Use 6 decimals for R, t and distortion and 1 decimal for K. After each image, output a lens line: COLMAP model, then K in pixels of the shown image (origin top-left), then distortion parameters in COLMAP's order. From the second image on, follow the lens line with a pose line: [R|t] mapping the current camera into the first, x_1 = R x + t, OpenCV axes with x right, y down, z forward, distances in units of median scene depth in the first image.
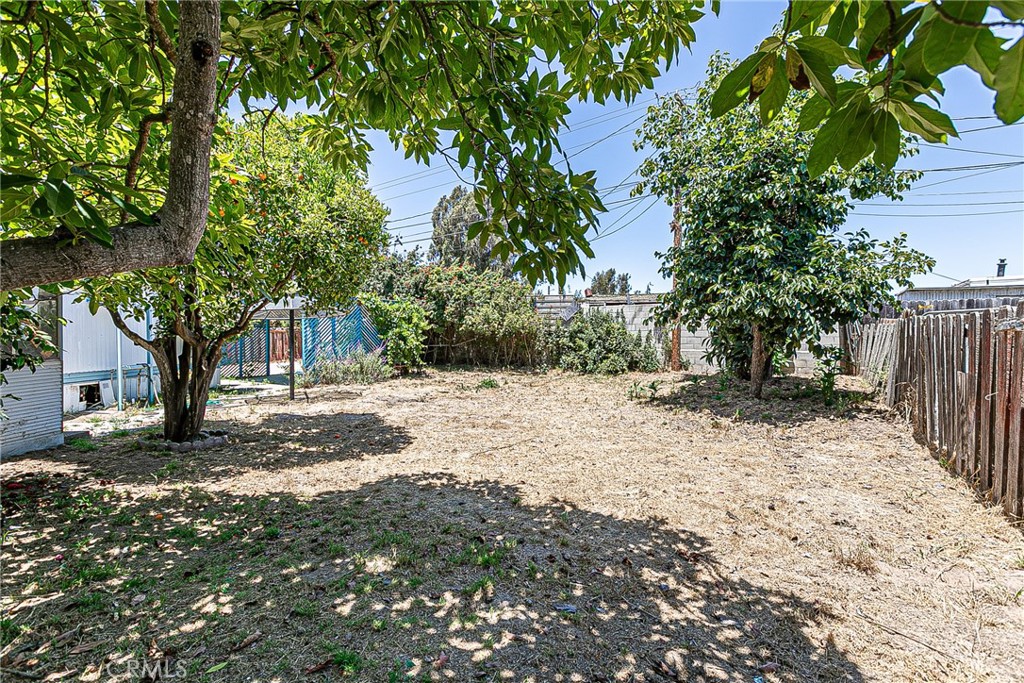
lens RADIAL K [[465.4, 0, 512.0], [0, 465.4, 341.5], [0, 0, 1]] dist [0.002690, 0.000702]
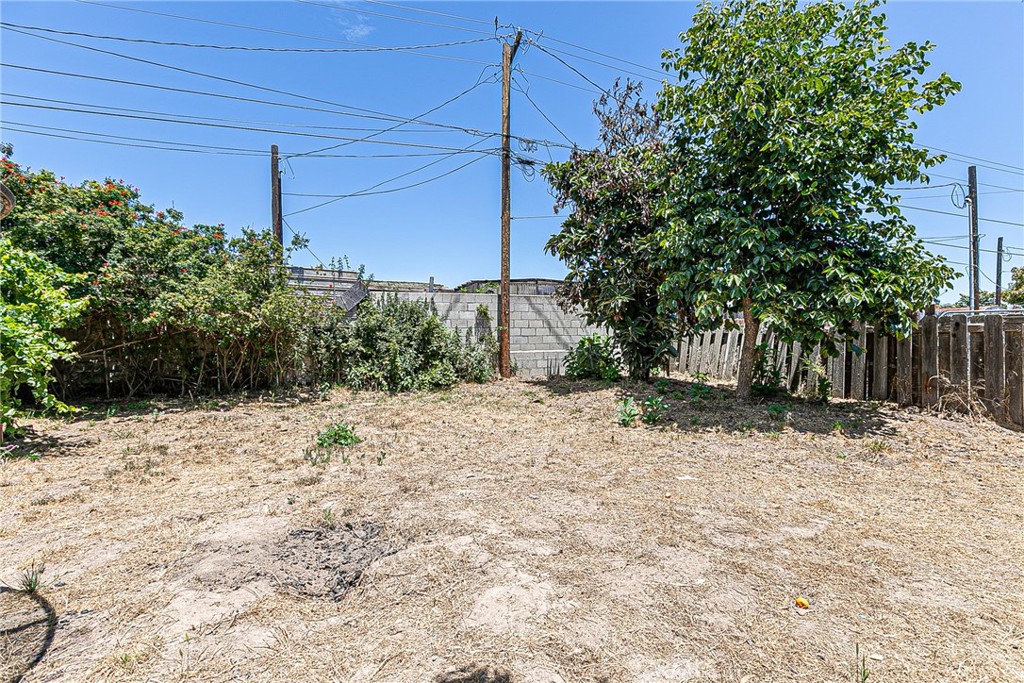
lens RADIAL K [[465.4, 0, 512.0], [0, 465.4, 341.5], [0, 0, 1]] dist [0.002690, 0.000702]
pose [[0.573249, -0.013129, 0.819276, -0.290863], [0.016537, 0.999853, 0.004451, -0.002942], [-0.819214, 0.010997, 0.573382, 0.478418]]
